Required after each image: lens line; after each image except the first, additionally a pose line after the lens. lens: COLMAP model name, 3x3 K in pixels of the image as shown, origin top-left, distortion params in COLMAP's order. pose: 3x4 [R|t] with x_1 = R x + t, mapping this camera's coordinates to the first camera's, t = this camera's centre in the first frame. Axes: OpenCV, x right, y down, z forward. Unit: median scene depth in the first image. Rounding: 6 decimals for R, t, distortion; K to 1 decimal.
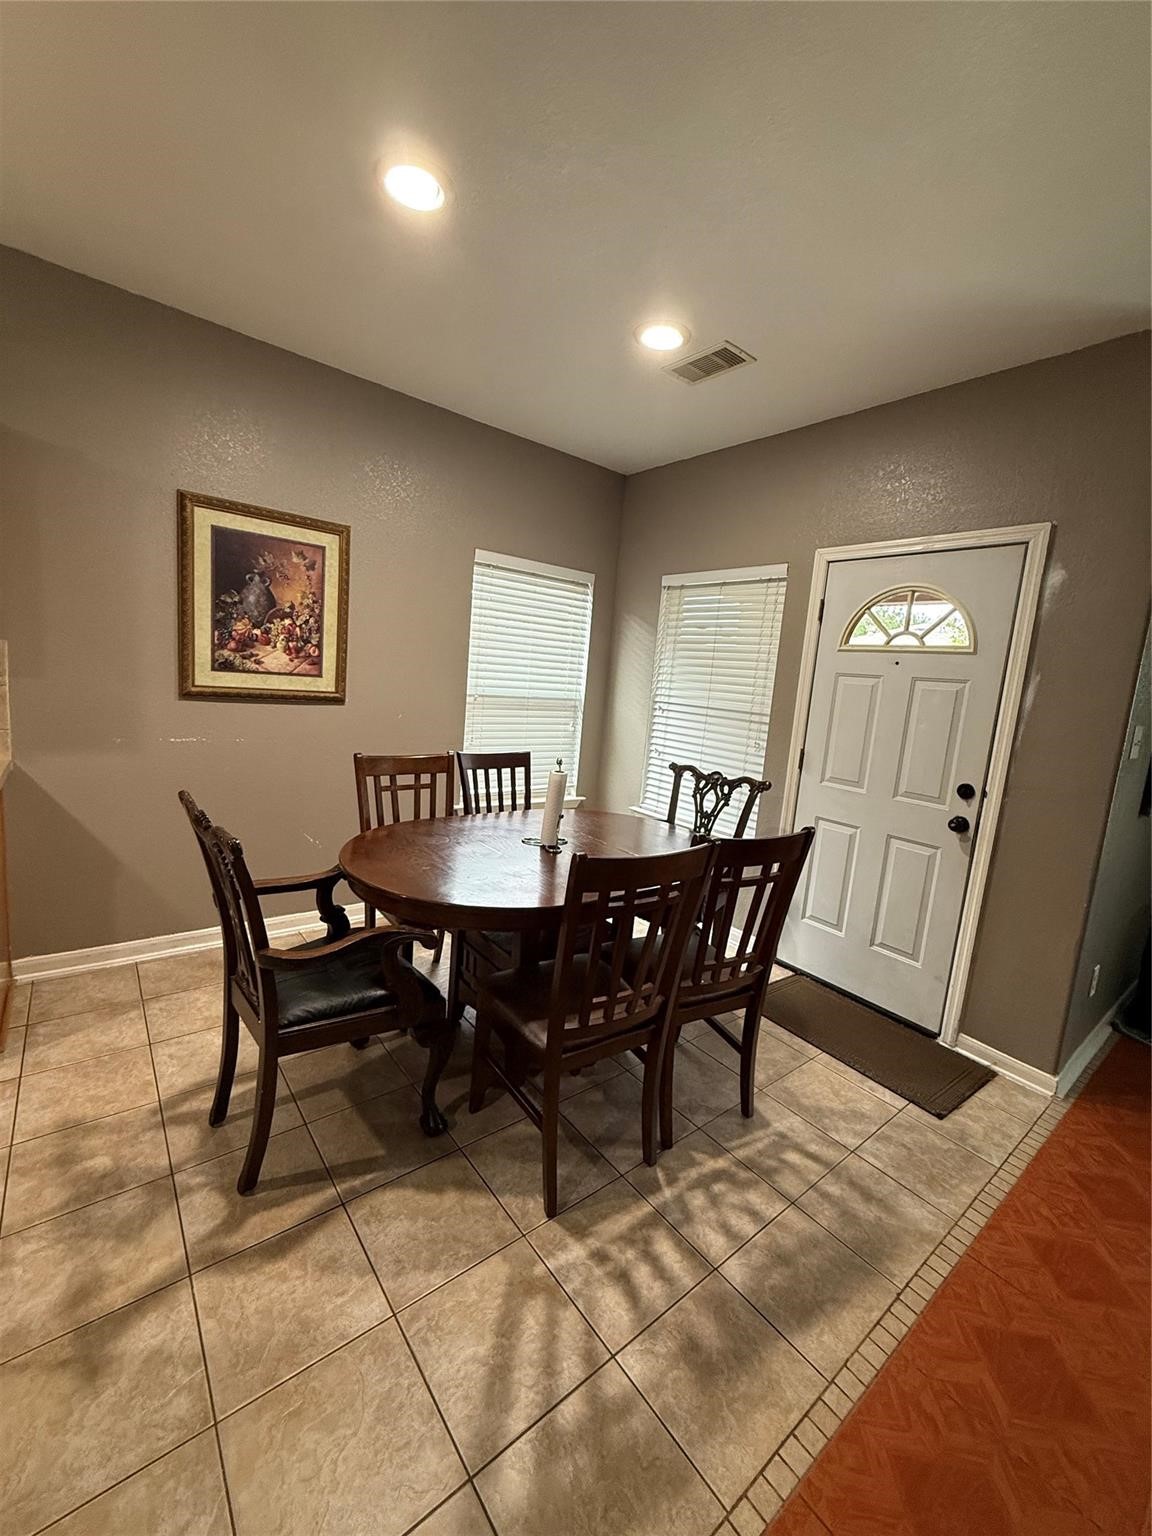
lens RADIAL K [[611.2, 0, 579.5], [0, 611.2, 760.7], [0, 0, 1]] dist [-0.008069, -0.000008]
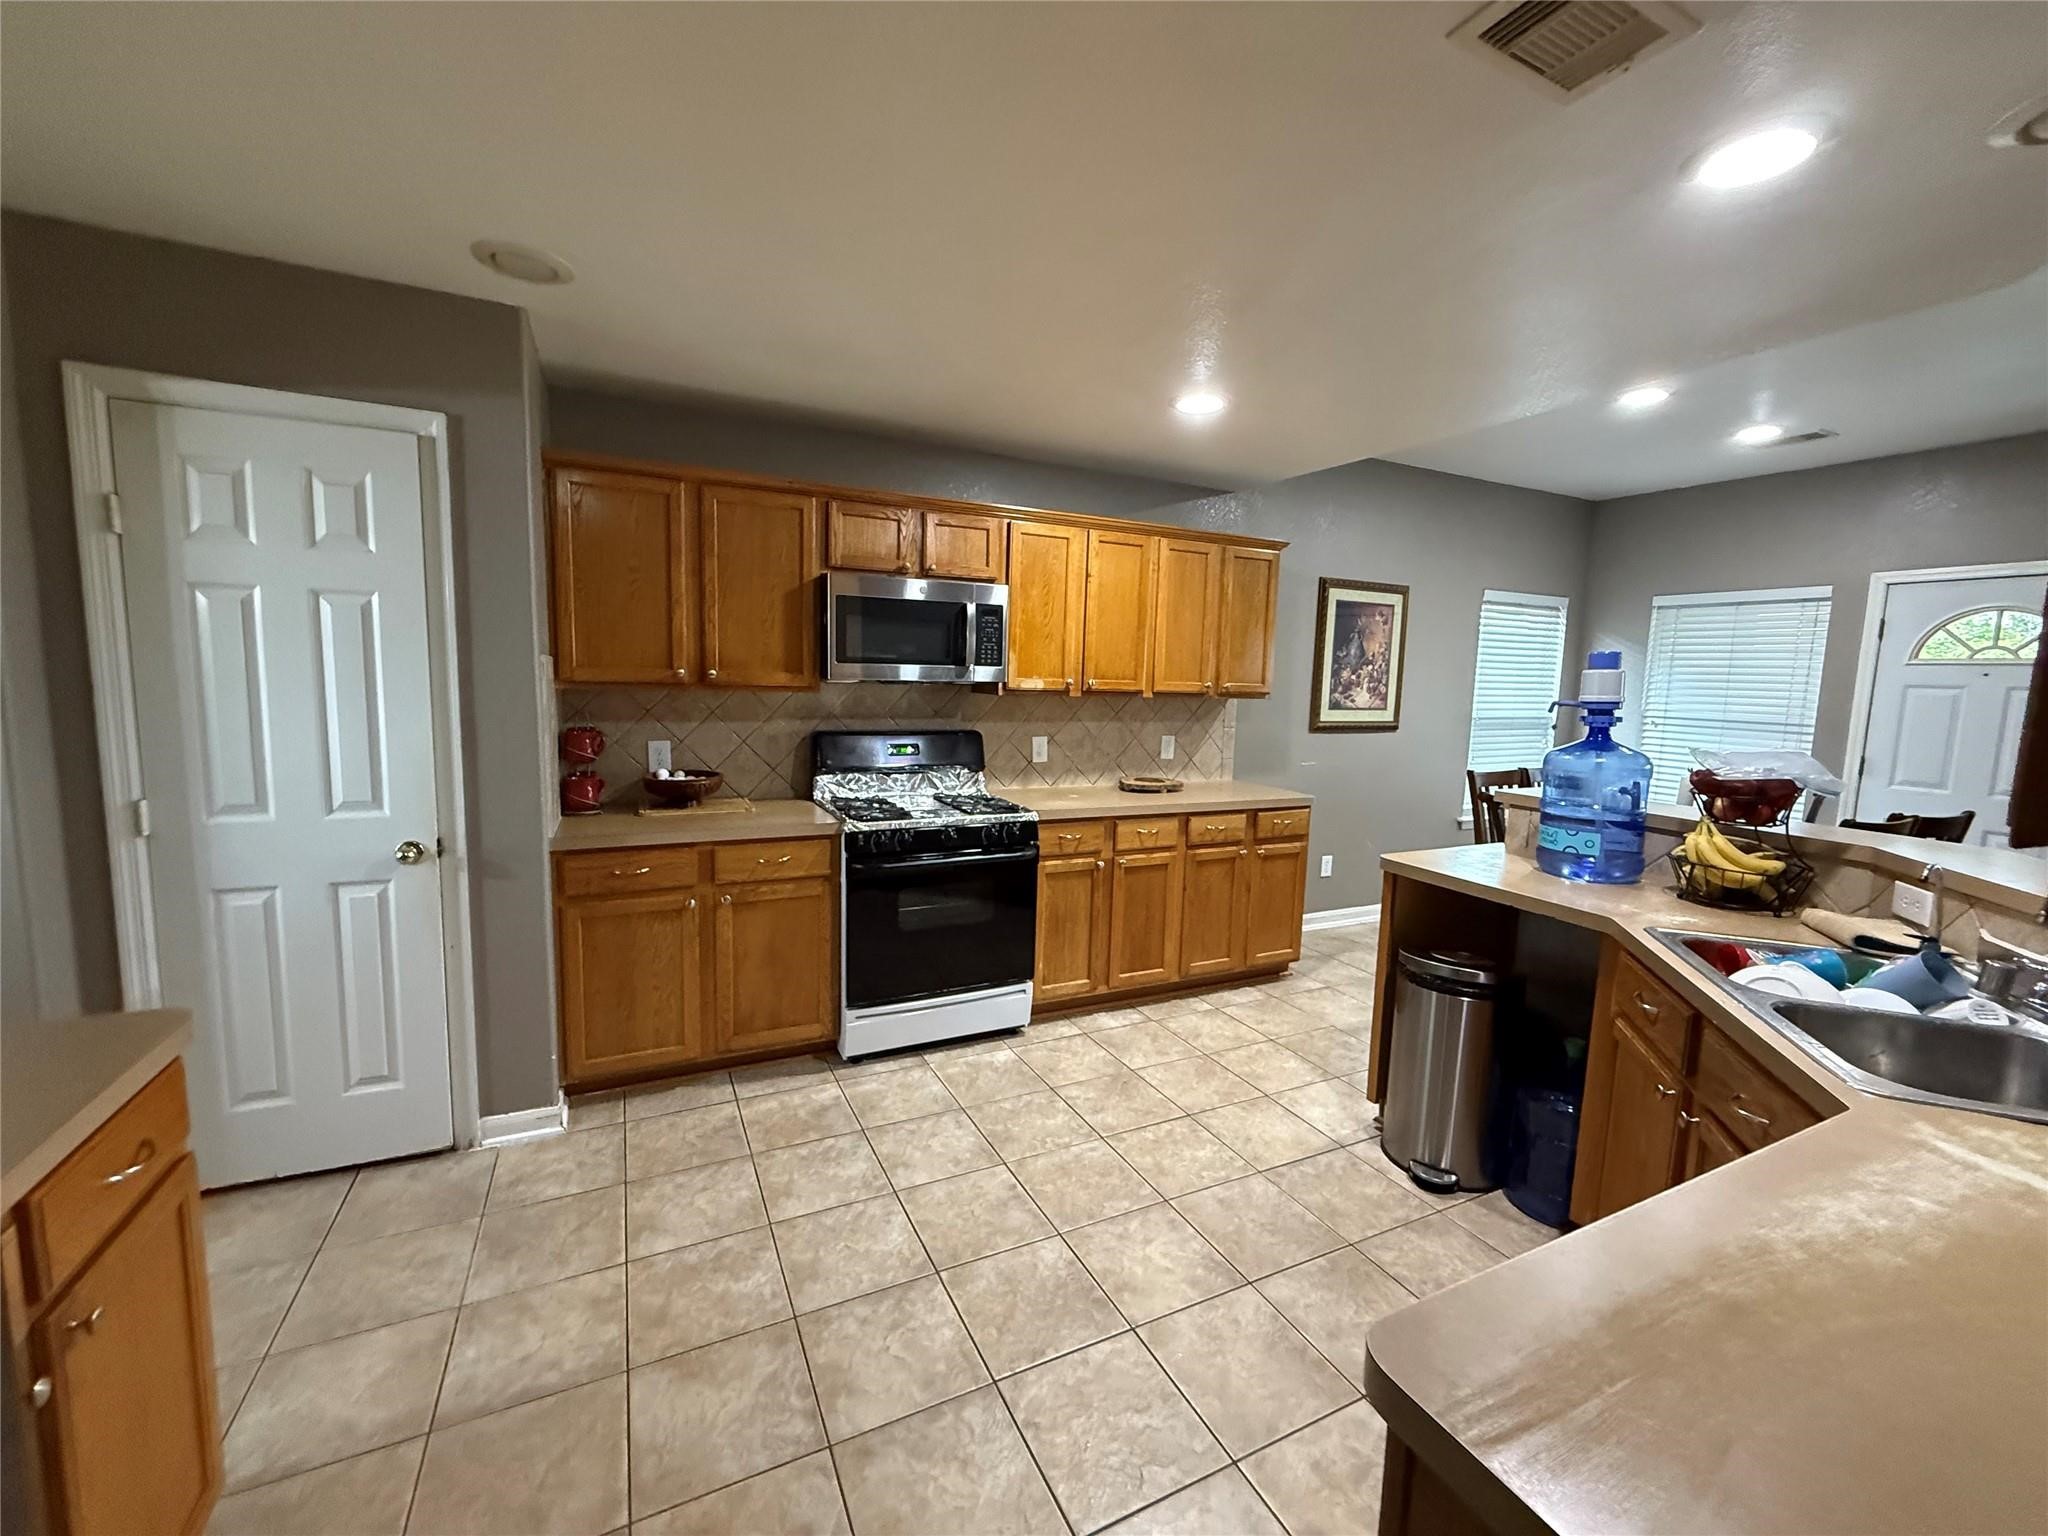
lens RADIAL K [[817.9, 0, 1014.9], [0, 817.9, 765.0], [0, 0, 1]] dist [-0.000541, 0.000083]
pose [[0.973219, -0.029706, -0.227952, -0.817276], [0.021219, 0.998991, -0.039594, 0.023430], [0.228898, 0.033697, 0.972867, -0.798883]]
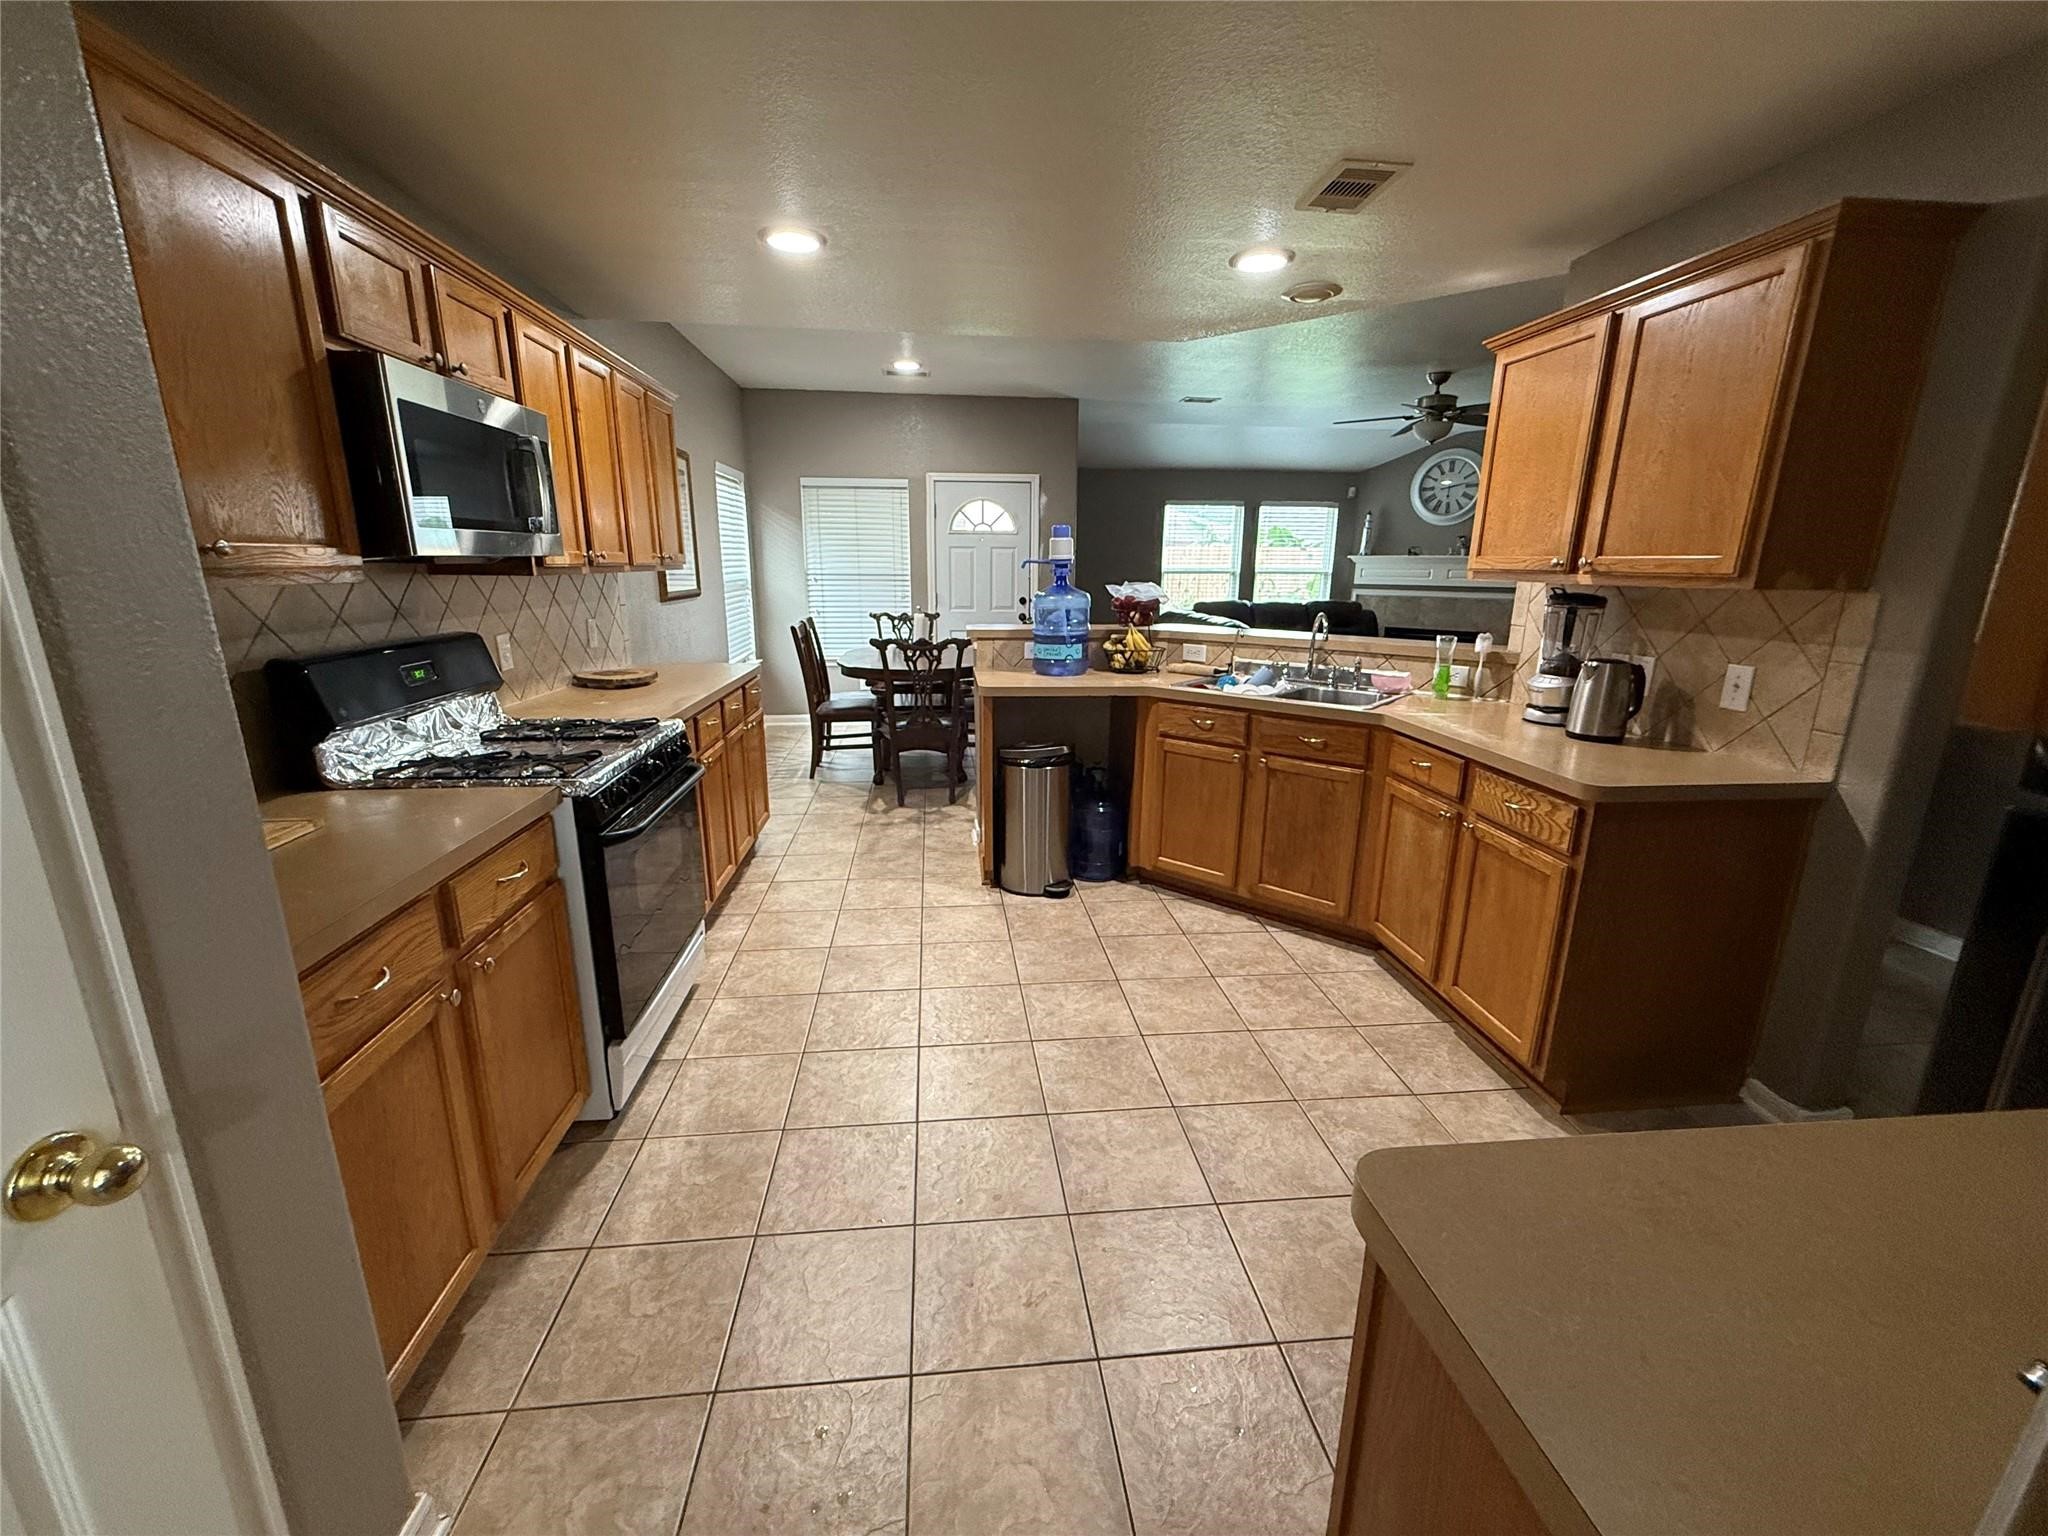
lens RADIAL K [[817.9, 0, 1014.9], [0, 817.9, 765.0], [0, 0, 1]] dist [-0.000541, 0.000083]
pose [[0.544720, -0.279002, 0.790846, -1.573090], [0.152126, 0.960264, 0.233989, -0.062966], [-0.824704, -0.007150, 0.565519, -0.521075]]
